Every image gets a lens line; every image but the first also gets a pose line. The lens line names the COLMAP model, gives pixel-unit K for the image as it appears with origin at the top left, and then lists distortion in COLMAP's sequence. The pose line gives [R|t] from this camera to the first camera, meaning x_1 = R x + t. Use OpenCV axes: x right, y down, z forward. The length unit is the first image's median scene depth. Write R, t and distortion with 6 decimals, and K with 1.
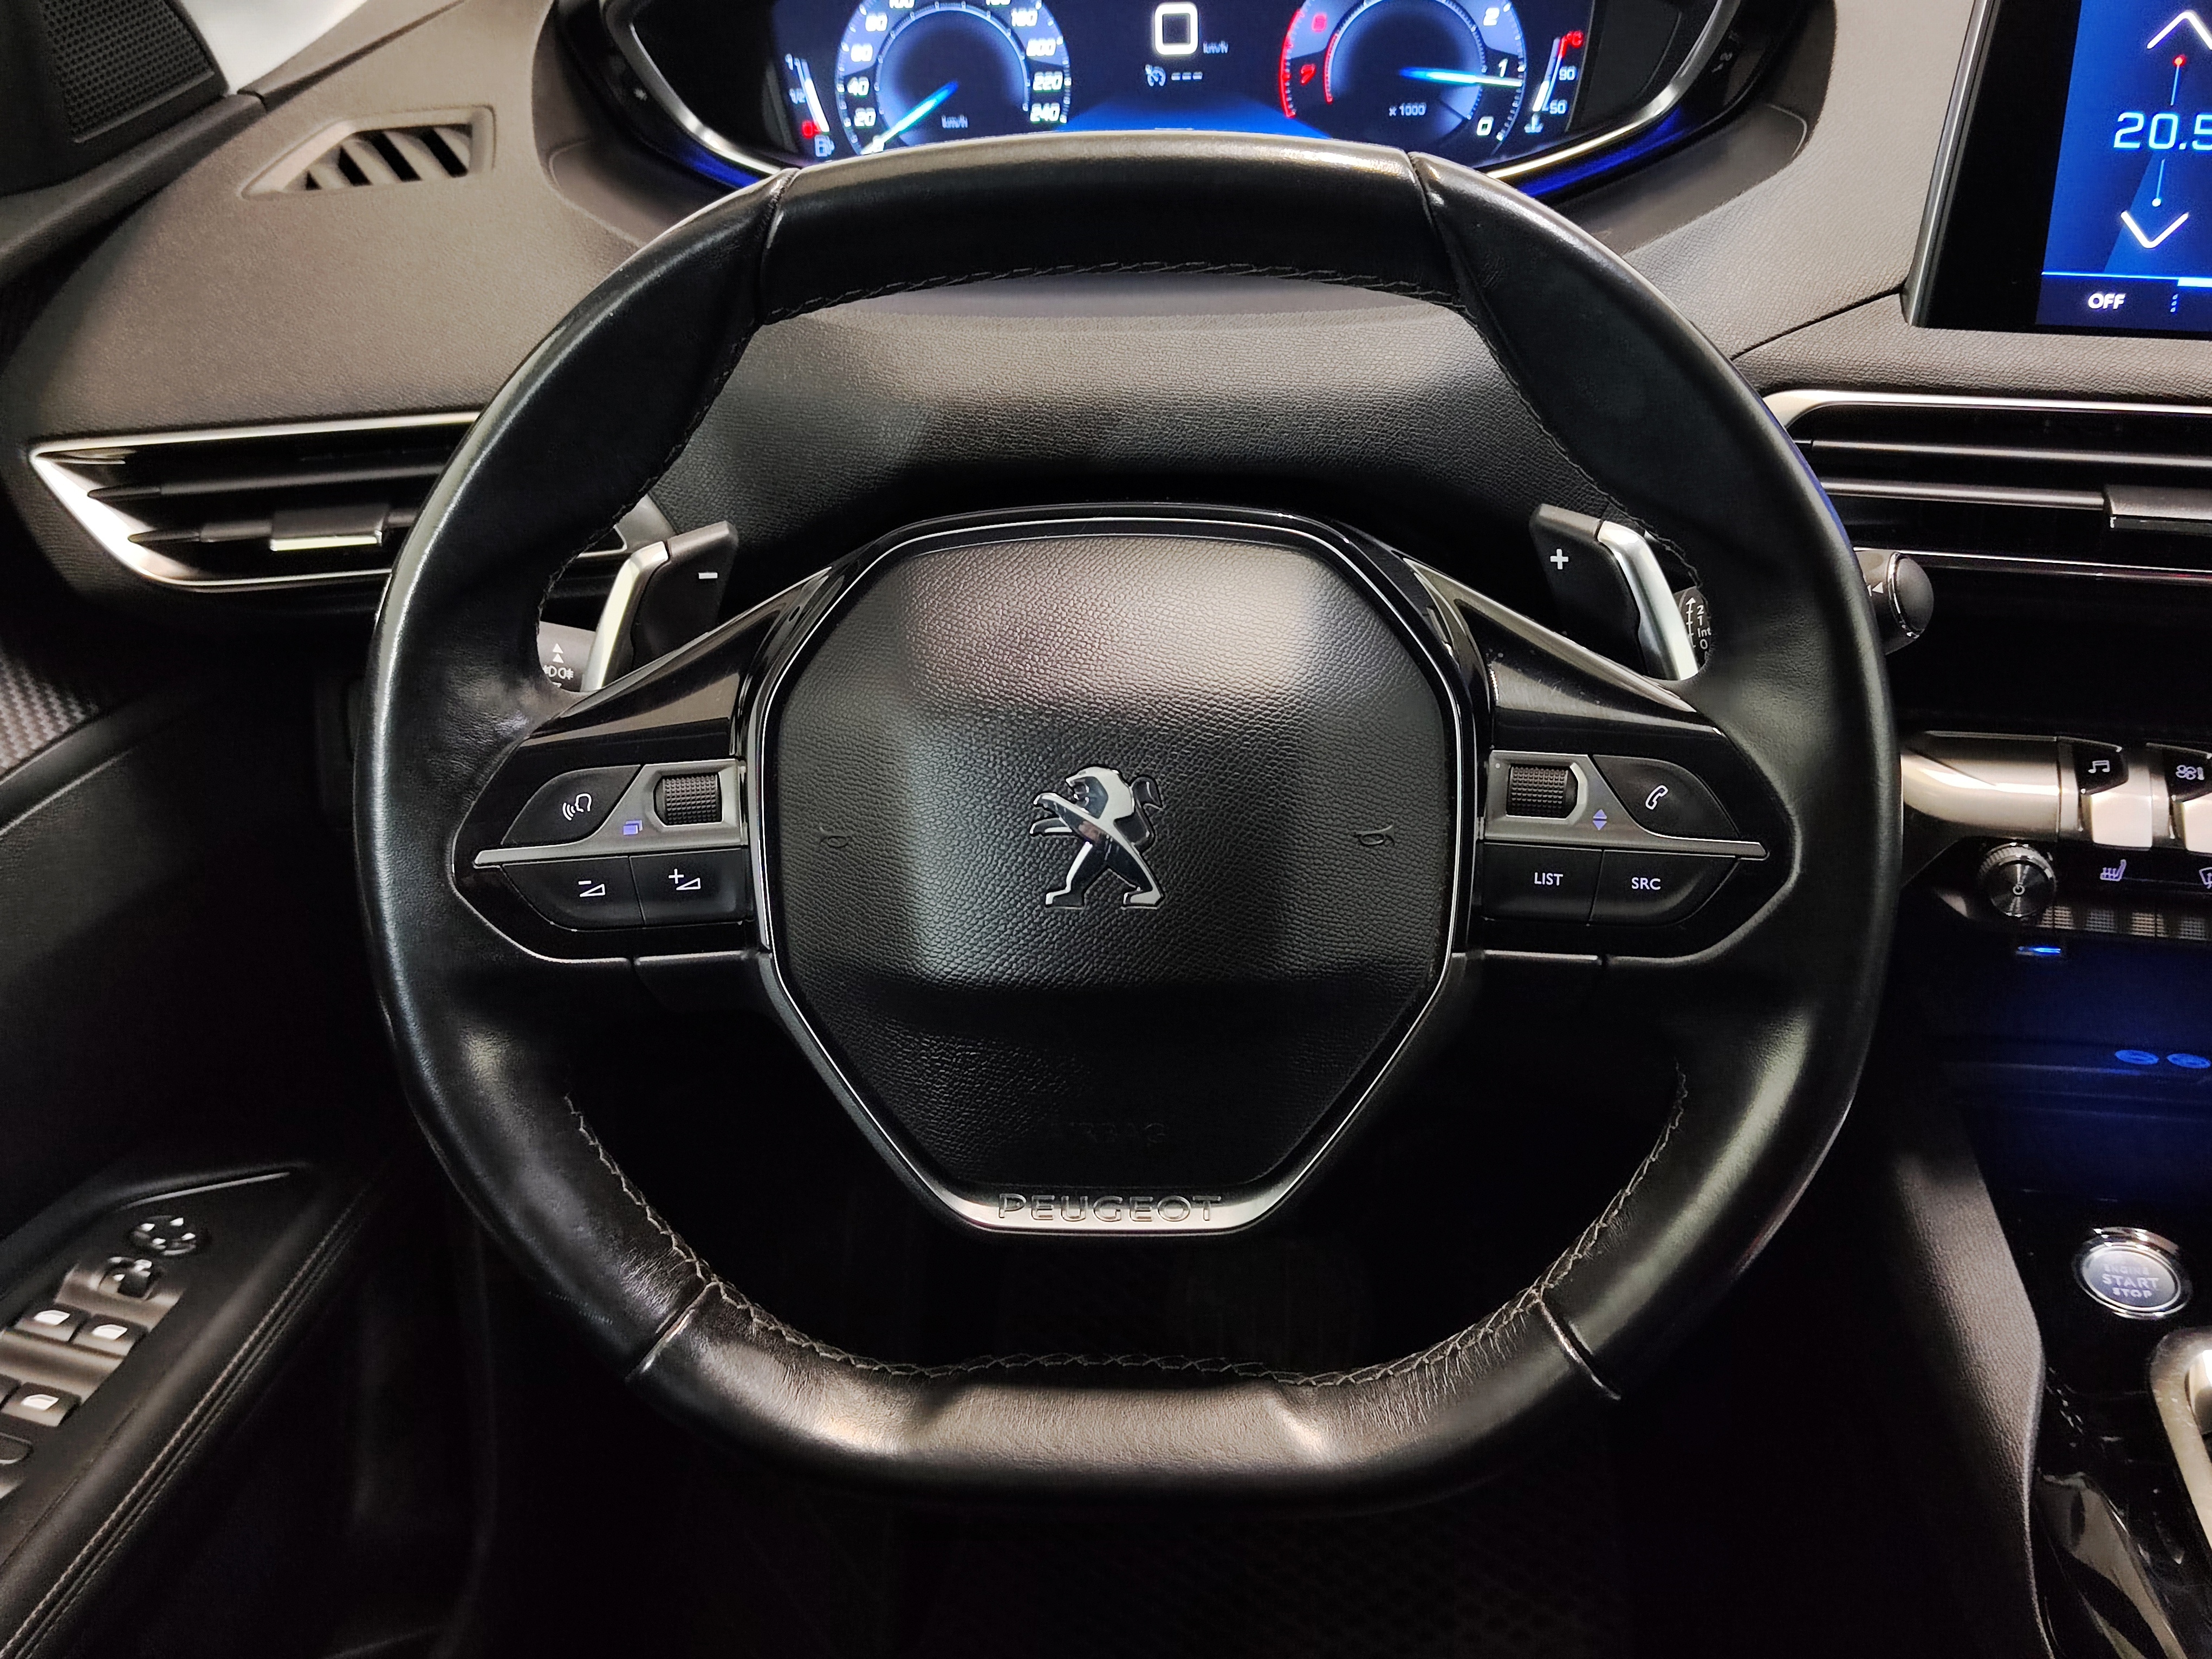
lens RADIAL K [[2332.3, 0, 1106.0], [0, 2332.3, 829.5], [0, 0, 1]] dist [-0.003728, -0.022797]
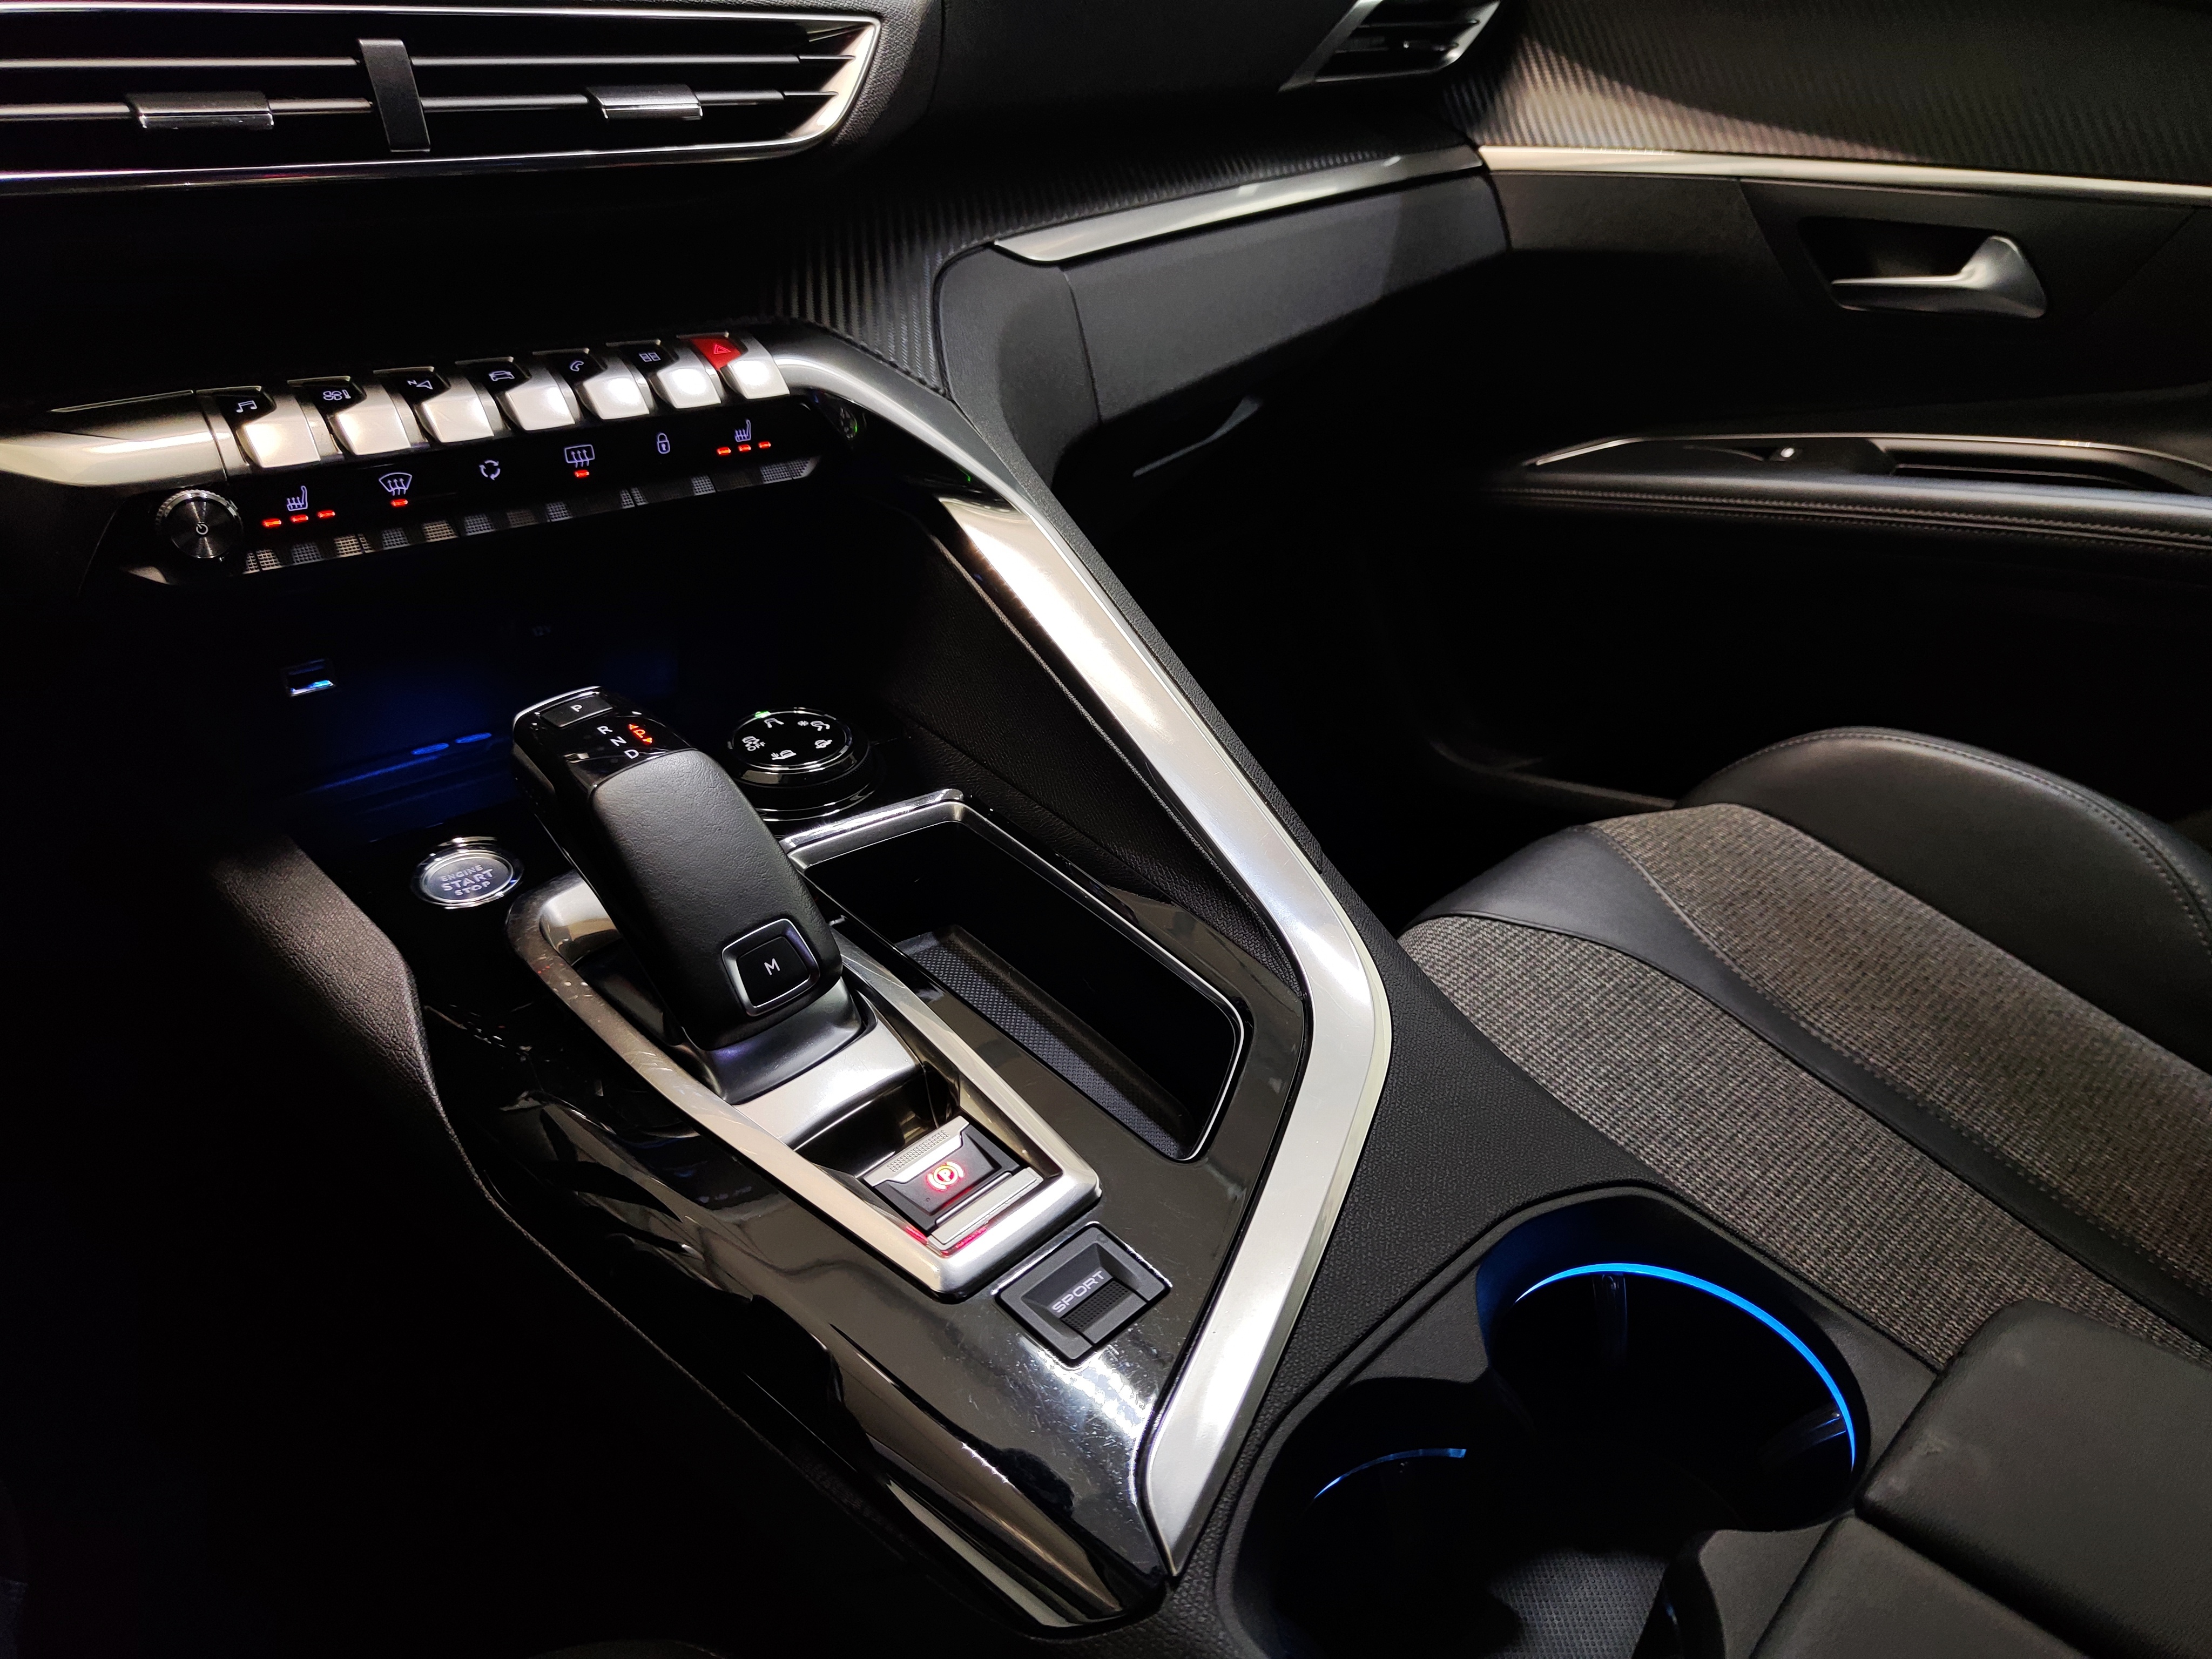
lens RADIAL K [[1602.5, 0, 1100.9], [0, 1602.5, 820.3], [0, 0, 1]] dist [-0.000675, -0.000770]
pose [[0.654904, -0.315803, 0.686564, 0.132195], [0.322308, 0.938449, 0.124219, 0.160966], [-0.683534, 0.139934, 0.716380, 0.268919]]
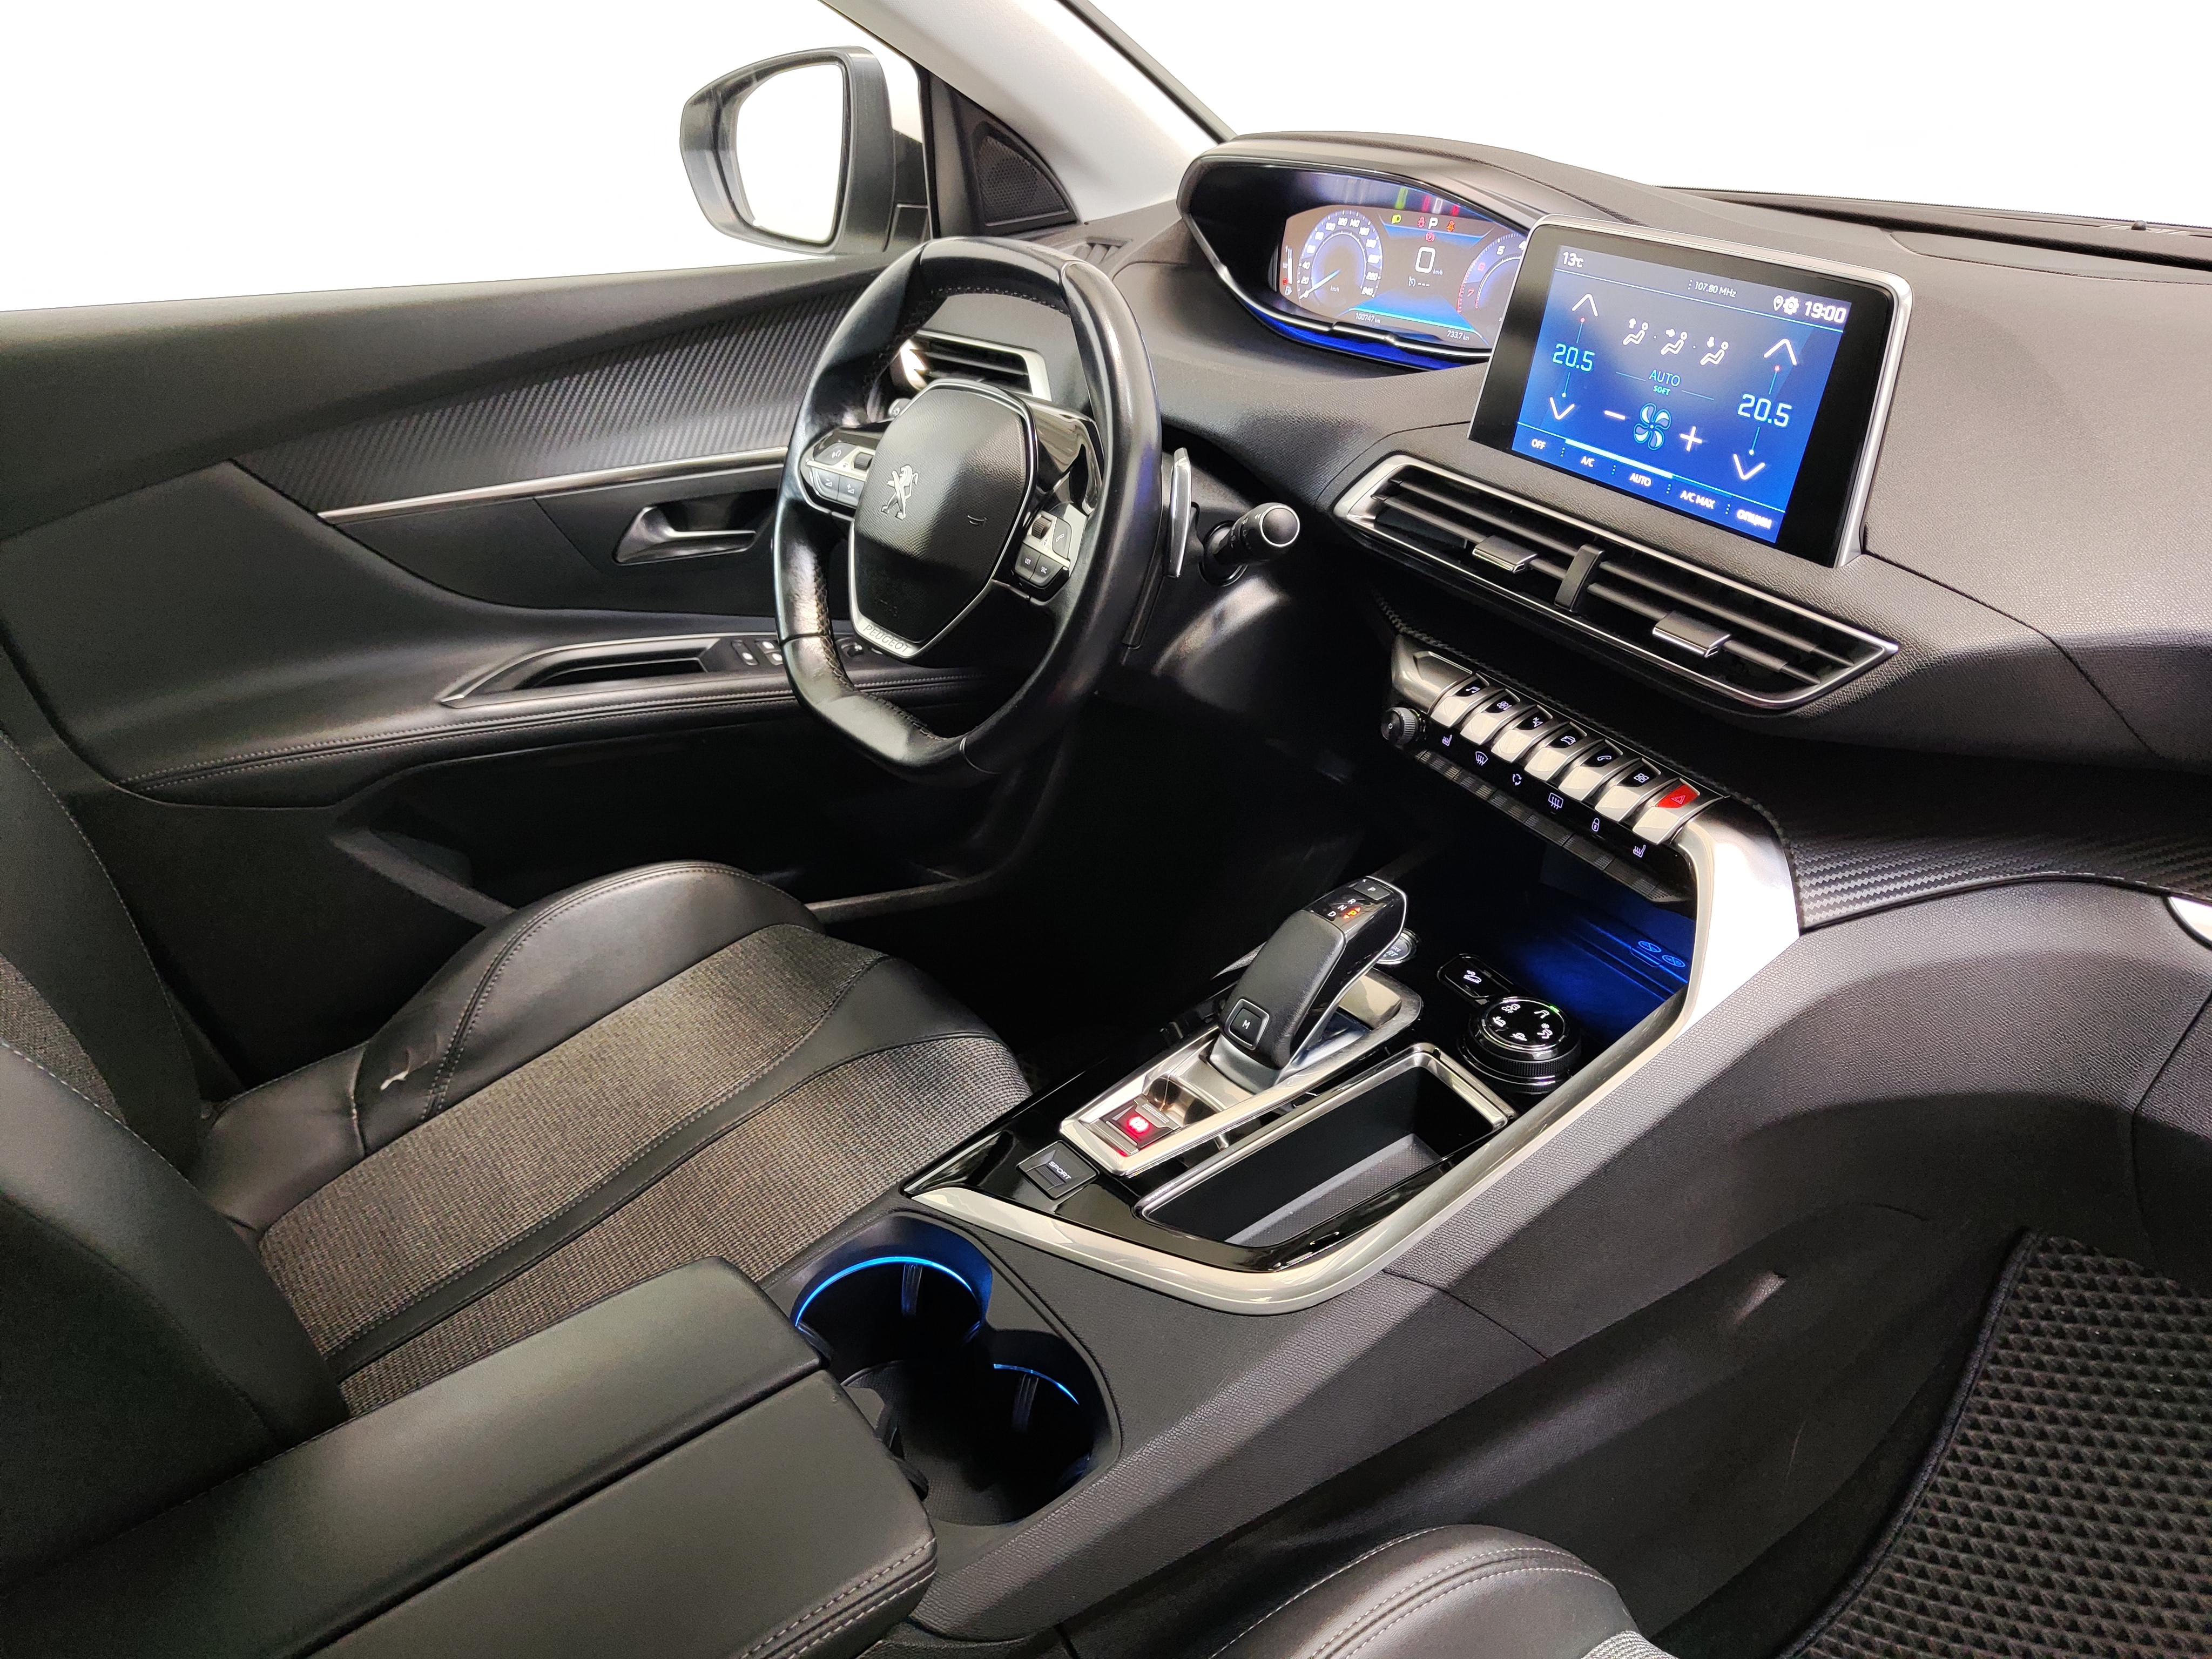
lens RADIAL K [[1538.5, 0, 1111.9], [0, 1538.5, 839.1], [0, 0, 1]] dist [-0.000793, 0.001078]
pose [[0.666310, 0.391245, -0.634790, 1.001287], [-0.382062, 0.910189, 0.159952, -0.004885], [0.640359, 0.135951, 0.755948, -0.098706]]
